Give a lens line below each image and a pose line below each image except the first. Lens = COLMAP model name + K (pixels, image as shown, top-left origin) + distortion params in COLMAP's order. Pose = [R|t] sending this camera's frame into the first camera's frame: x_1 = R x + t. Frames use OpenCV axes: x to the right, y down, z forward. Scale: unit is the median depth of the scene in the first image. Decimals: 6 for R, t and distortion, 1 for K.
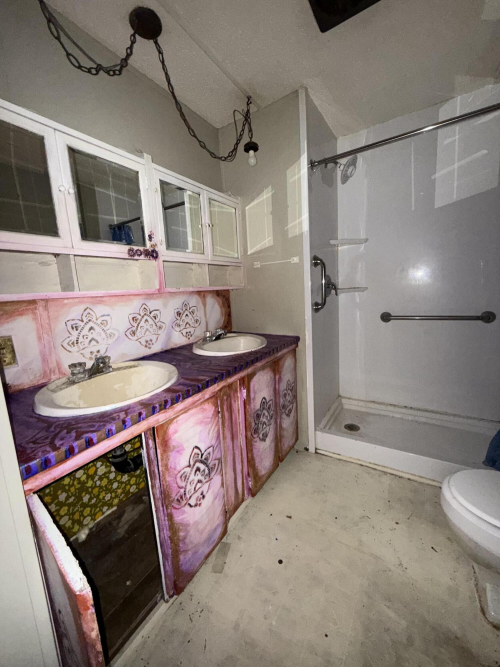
lens RADIAL K [[266.8, 0, 248.4], [0, 266.8, 332.8], [0, 0, 1]] dist [0.000502, 0.000737]
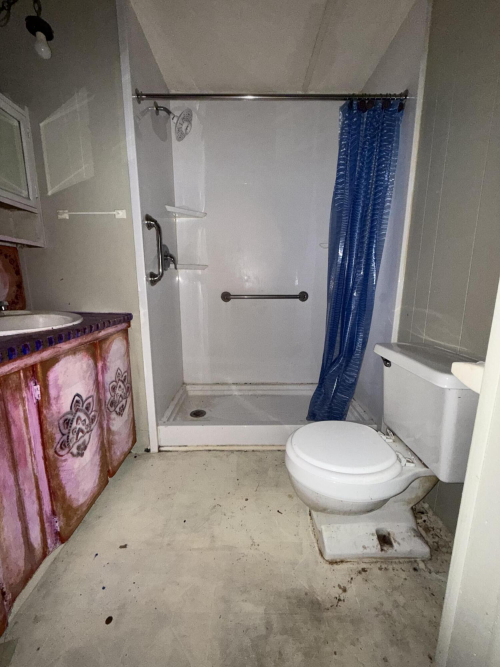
lens RADIAL K [[266.8, 0, 251.4], [0, 266.8, 333.0], [0, 0, 1]] dist [0.000502, 0.000737]
pose [[0.834303, -0.041129, 0.549771, 0.053954], [0.033330, 0.999152, 0.024168, 0.072594], [-0.550298, -0.001839, 0.834966, 0.150656]]
